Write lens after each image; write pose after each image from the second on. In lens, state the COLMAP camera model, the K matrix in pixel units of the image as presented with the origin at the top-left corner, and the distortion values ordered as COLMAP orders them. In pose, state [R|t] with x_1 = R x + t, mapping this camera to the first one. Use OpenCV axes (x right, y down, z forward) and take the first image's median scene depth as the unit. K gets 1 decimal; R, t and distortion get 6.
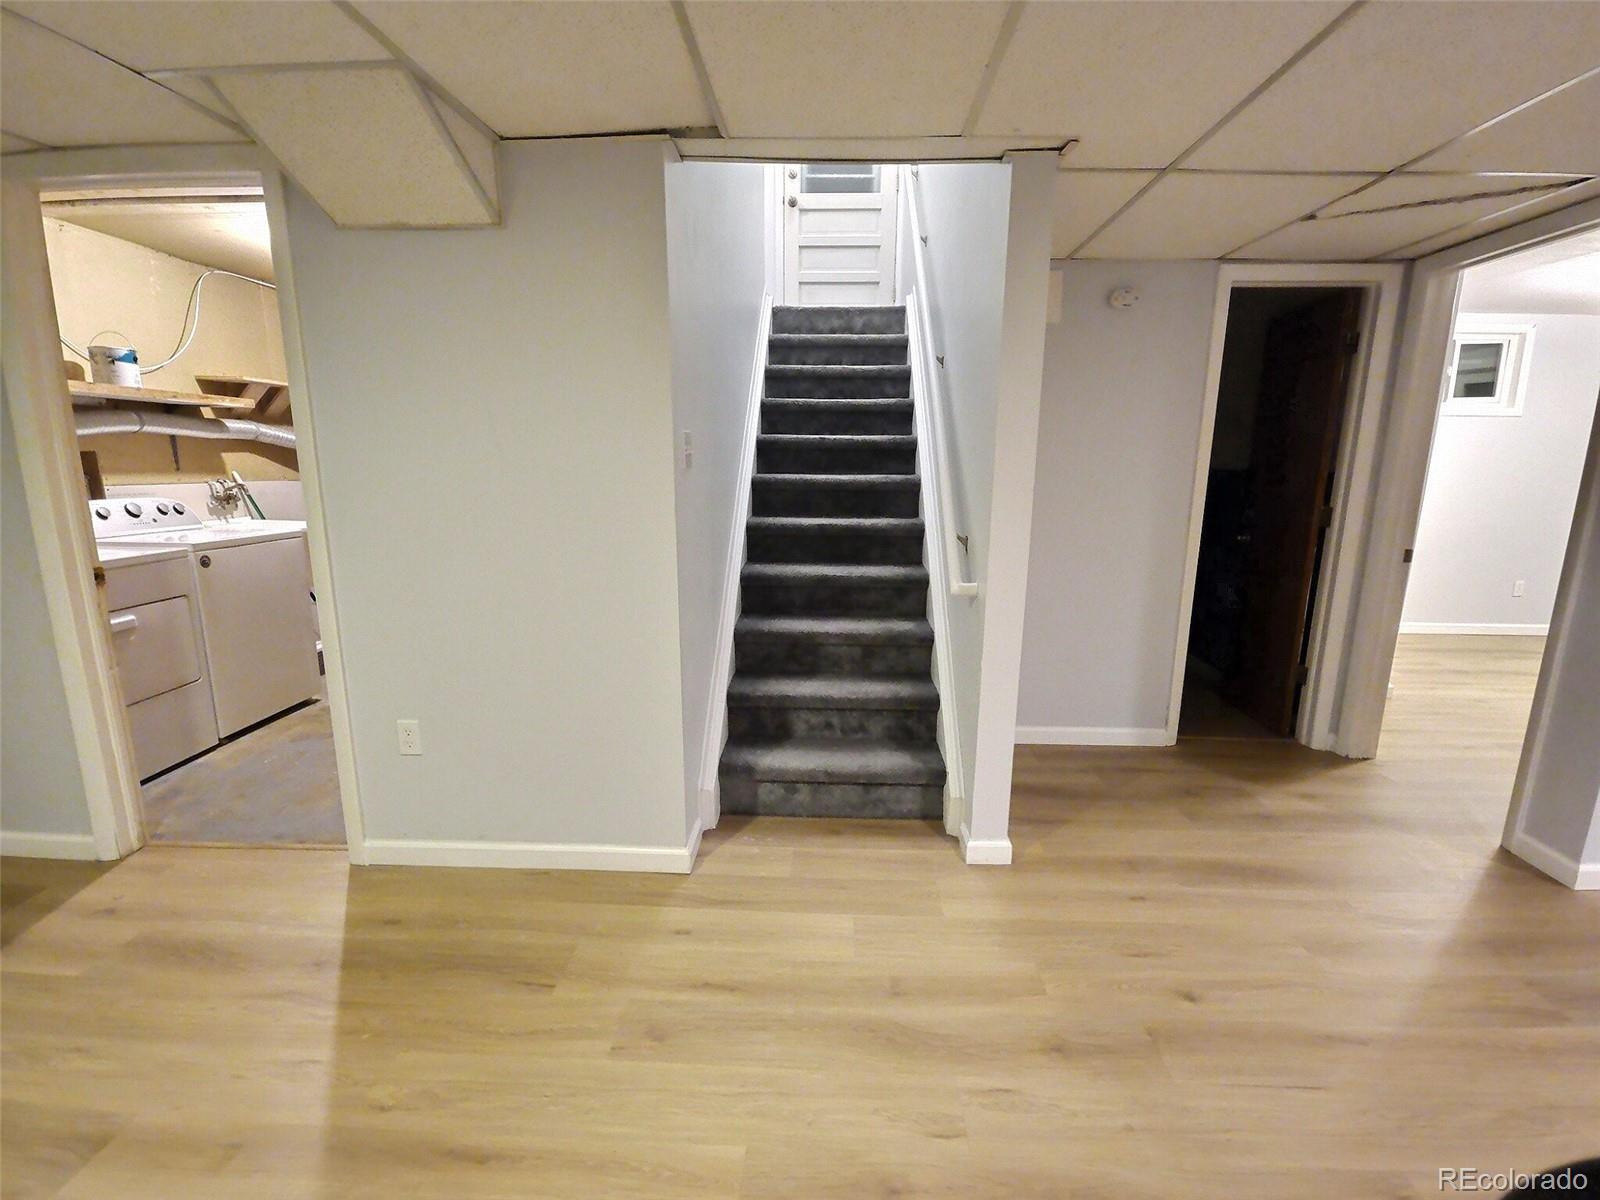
lens RADIAL K [[715.0, 0, 807.3], [0, 715.0, 603.7], [0, 0, 1]] dist [0.001830, -0.003419]
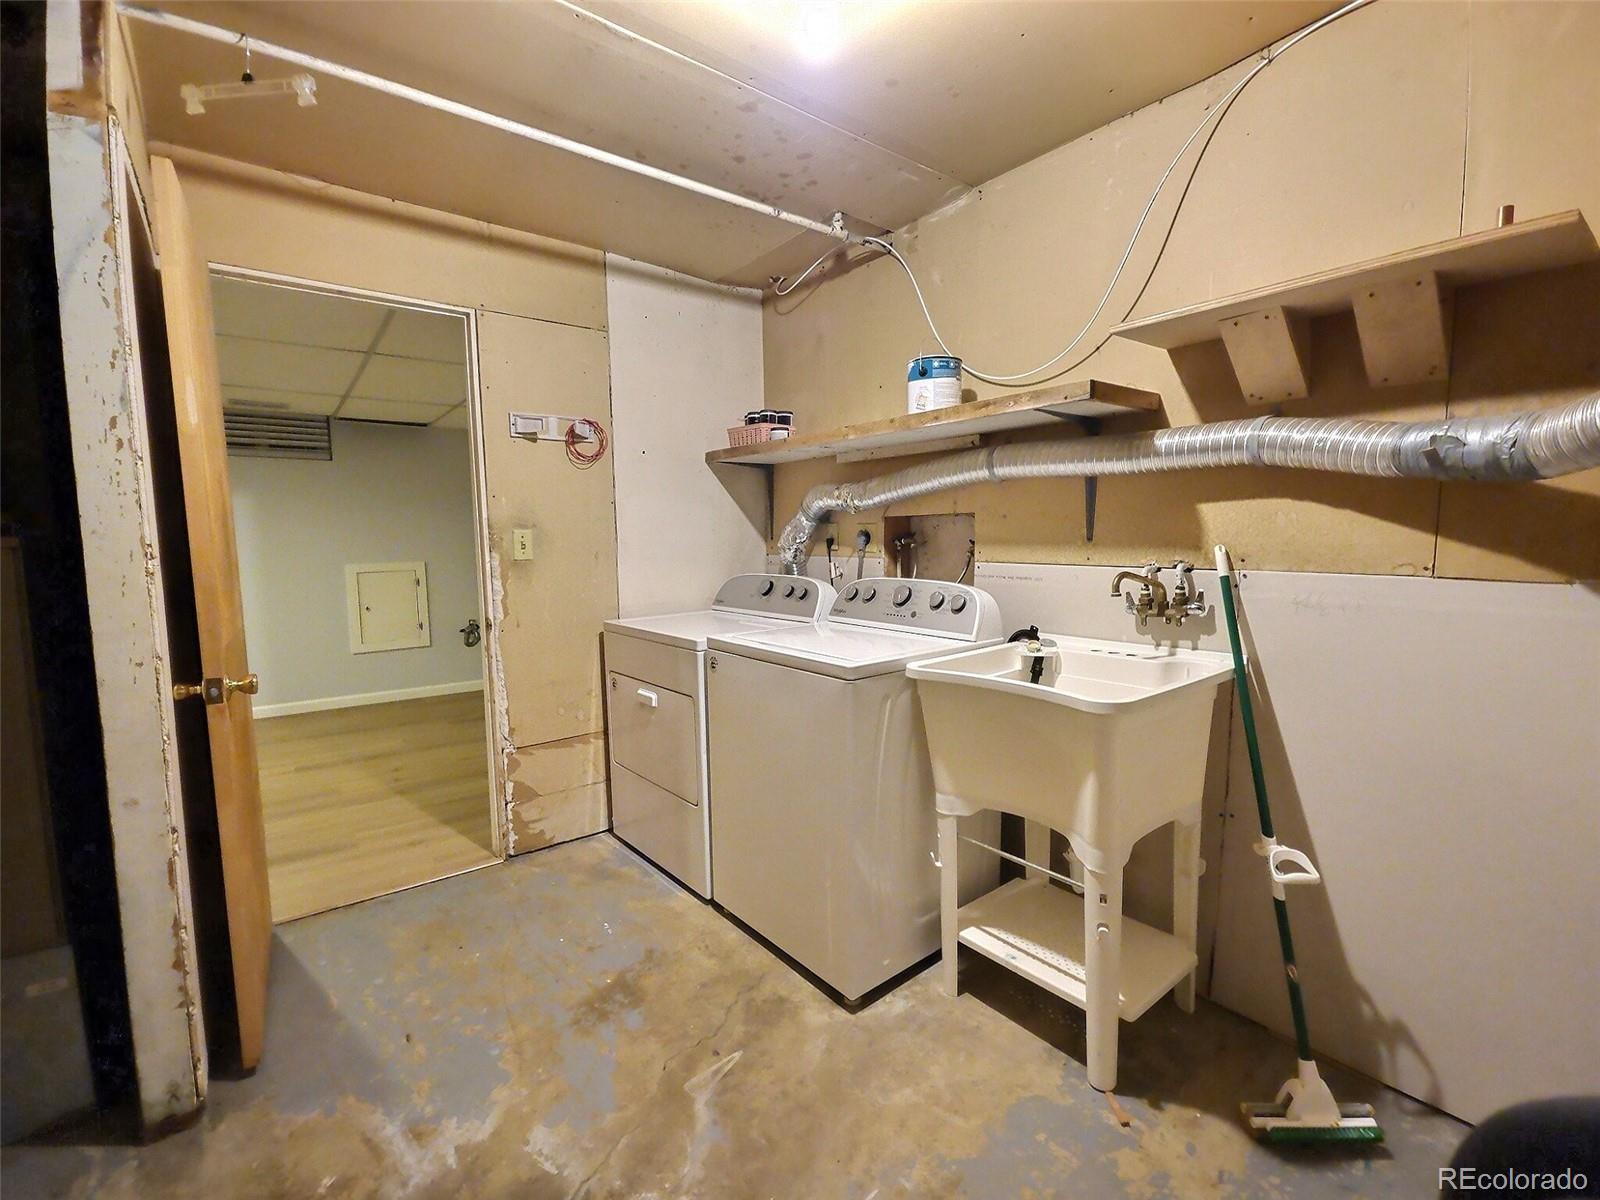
lens RADIAL K [[715.0, 0, 798.0], [0, 715.0, 614.7], [0, 0, 1]] dist [0.001830, -0.003419]
pose [[-0.769319, 0.069347, -0.635091, -0.498821], [-0.120090, 0.960674, 0.250369, -0.327252], [0.627477, 0.268882, -0.730736, 1.722355]]
